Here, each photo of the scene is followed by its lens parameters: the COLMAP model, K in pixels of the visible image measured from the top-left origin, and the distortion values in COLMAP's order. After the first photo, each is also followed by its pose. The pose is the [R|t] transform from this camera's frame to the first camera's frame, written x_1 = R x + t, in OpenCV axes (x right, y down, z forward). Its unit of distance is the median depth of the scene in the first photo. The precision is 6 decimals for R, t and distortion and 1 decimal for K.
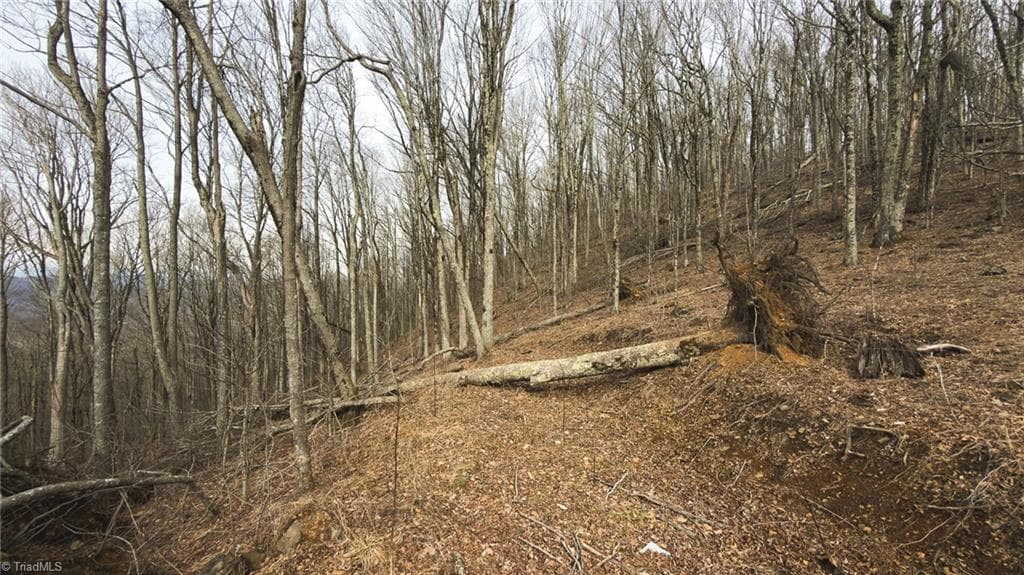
lens RADIAL K [[399.6, 0, 522.3], [0, 399.6, 279.4], [0, 0, 1]] dist [0.018747, -0.000043]
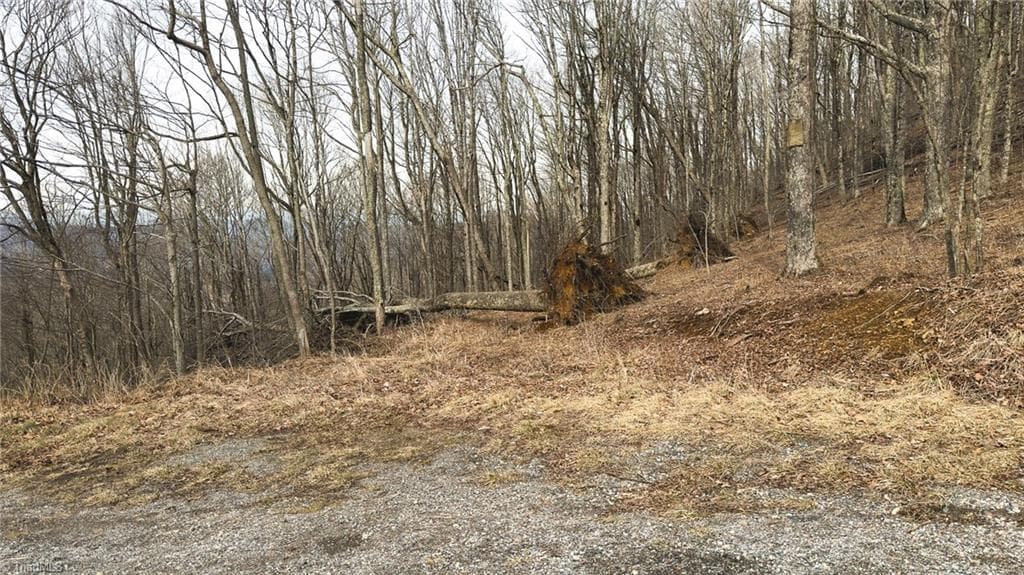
lens RADIAL K [[693.5, 0, 512.0], [0, 693.5, 287.5], [0, 0, 1]] dist [0.114986, -0.130589]
pose [[0.912928, 0.003977, -0.408101, 0.293726], [0.042029, 0.993720, 0.103703, -0.025611], [0.405950, -0.111826, 0.907028, -0.604147]]
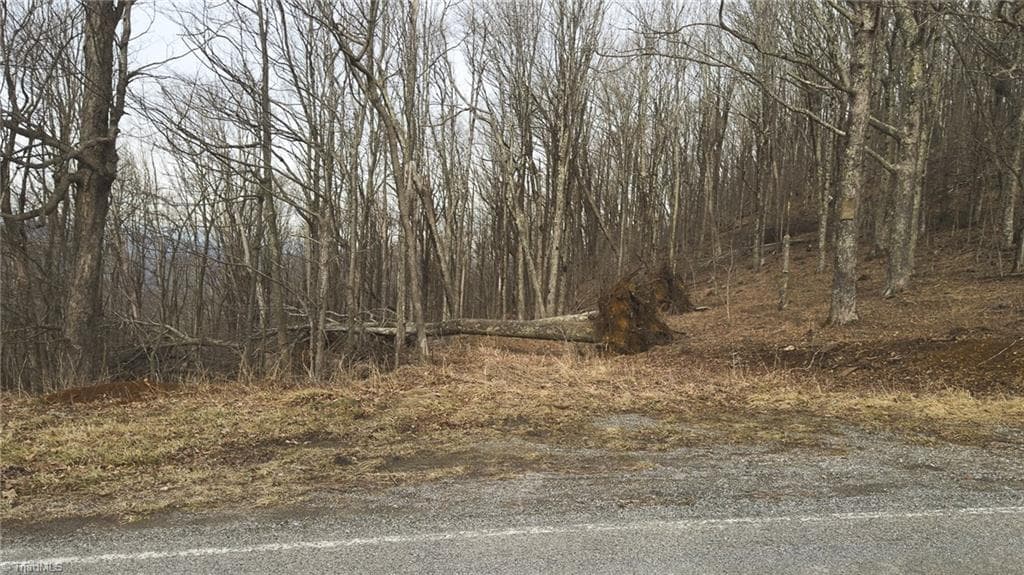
lens RADIAL K [[693.5, 0, 512.0], [0, 693.5, 287.5], [0, 0, 1]] dist [0.114986, -0.130589]
pose [[0.973062, 0.063147, -0.221726, 0.161683], [-0.054535, 0.997508, 0.044759, -0.019005], [0.224000, -0.031462, 0.974081, -0.700240]]
